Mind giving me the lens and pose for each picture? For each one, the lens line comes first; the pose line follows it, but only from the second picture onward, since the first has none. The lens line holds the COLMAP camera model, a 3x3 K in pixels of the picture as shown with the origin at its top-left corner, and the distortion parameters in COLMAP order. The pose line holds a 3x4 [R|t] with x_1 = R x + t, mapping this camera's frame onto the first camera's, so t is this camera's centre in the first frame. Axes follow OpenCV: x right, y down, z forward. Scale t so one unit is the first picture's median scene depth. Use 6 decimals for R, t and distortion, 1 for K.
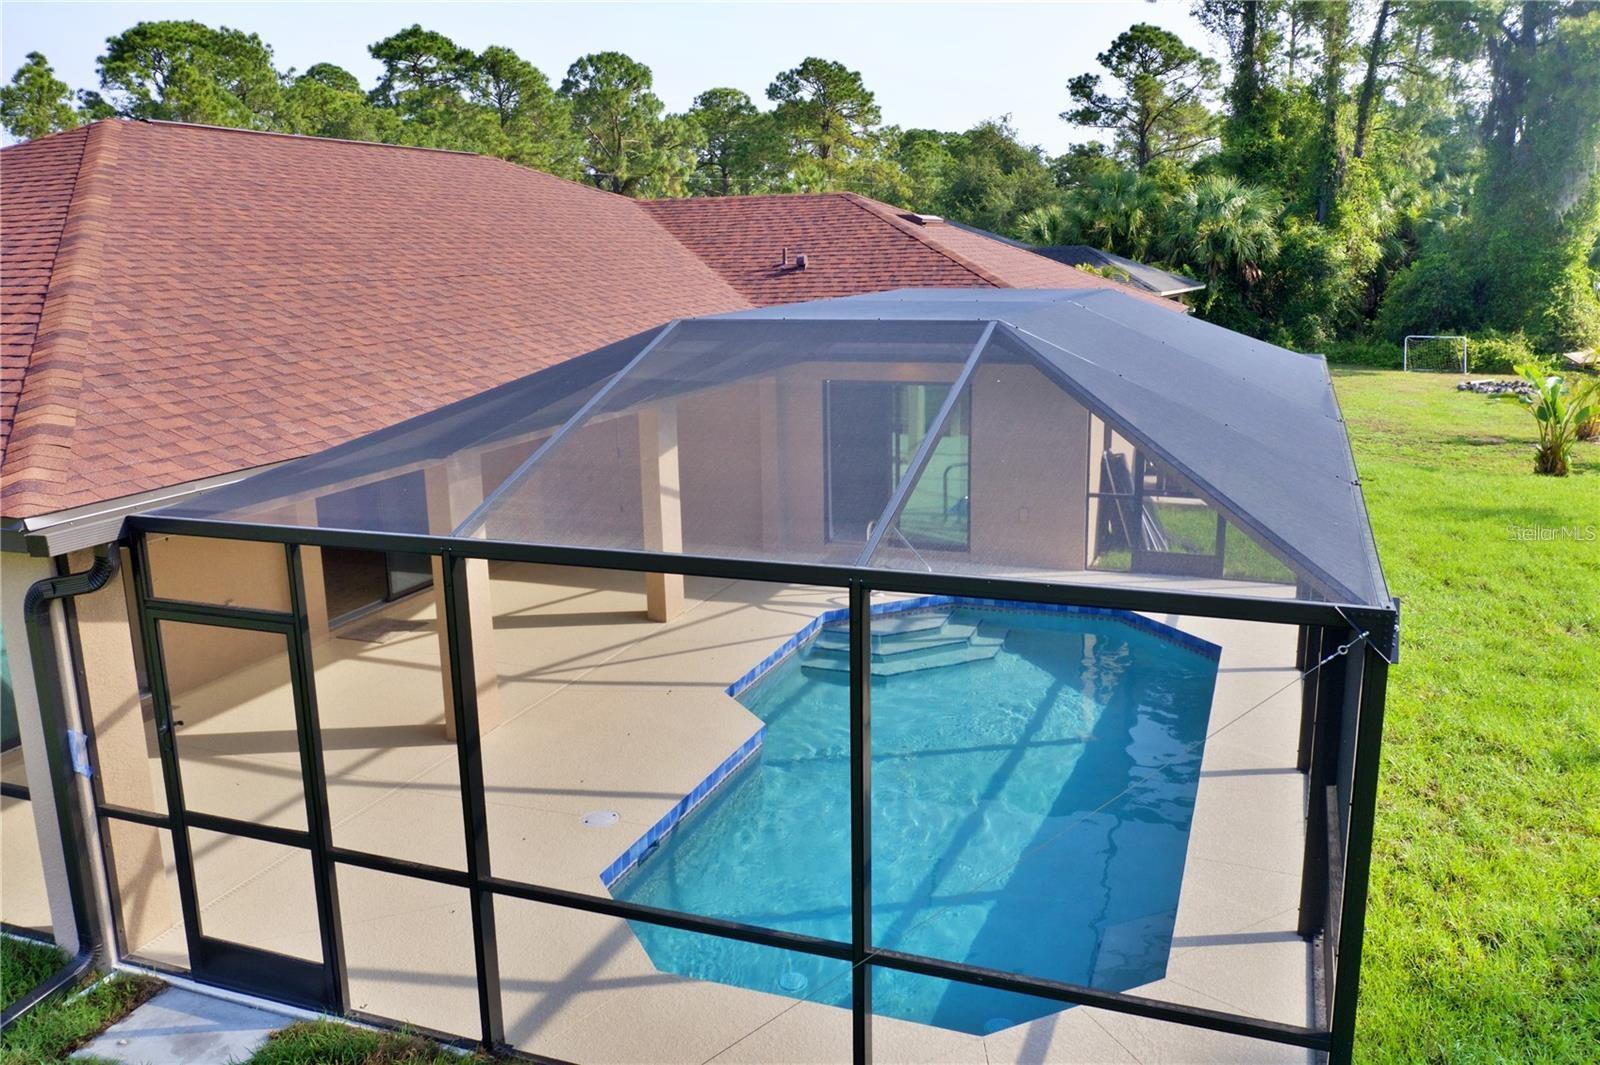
lens RADIAL K [[1266.9, 0, 800.0], [0, 1266.9, 532.5], [0, 0, 1]] dist [-0.024798, 0.010500]
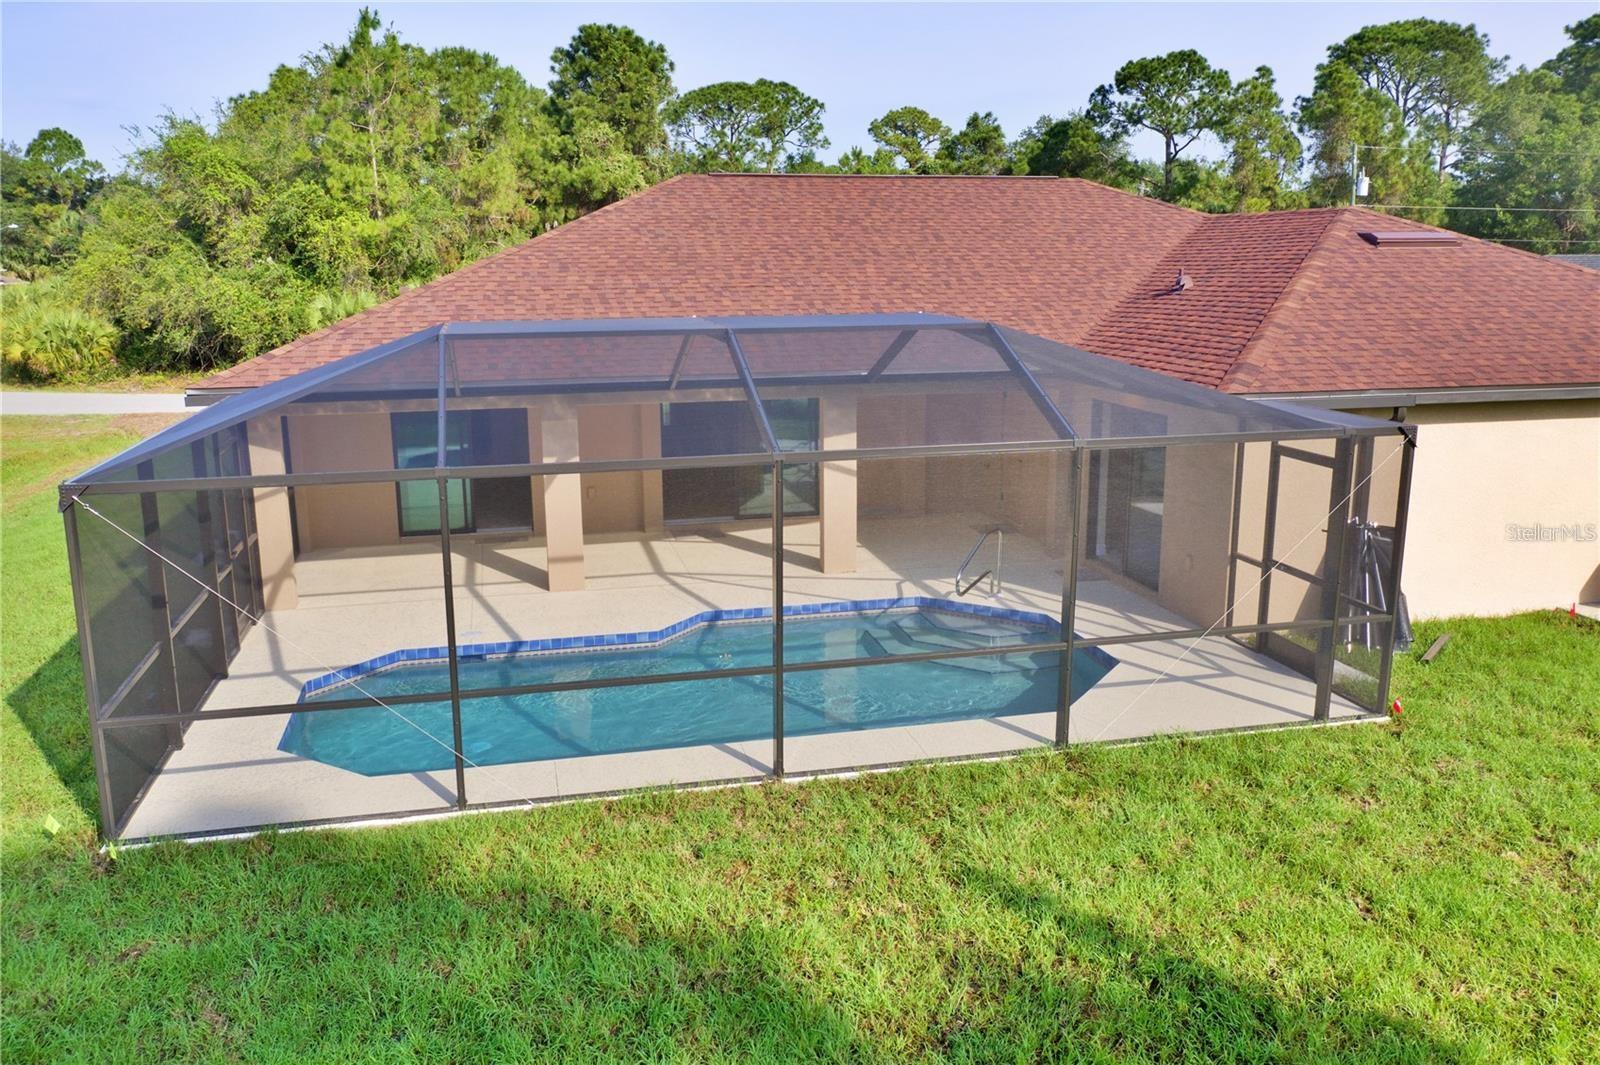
lens RADIAL K [[1266.9, 0, 800.0], [0, 1266.9, 532.5], [0, 0, 1]] dist [-0.024798, 0.010500]
pose [[0.567829, 0.192102, -0.800416, 0.142605], [-0.185265, 0.977264, 0.103116, -0.015037], [0.802027, 0.089737, 0.590509, 0.040807]]
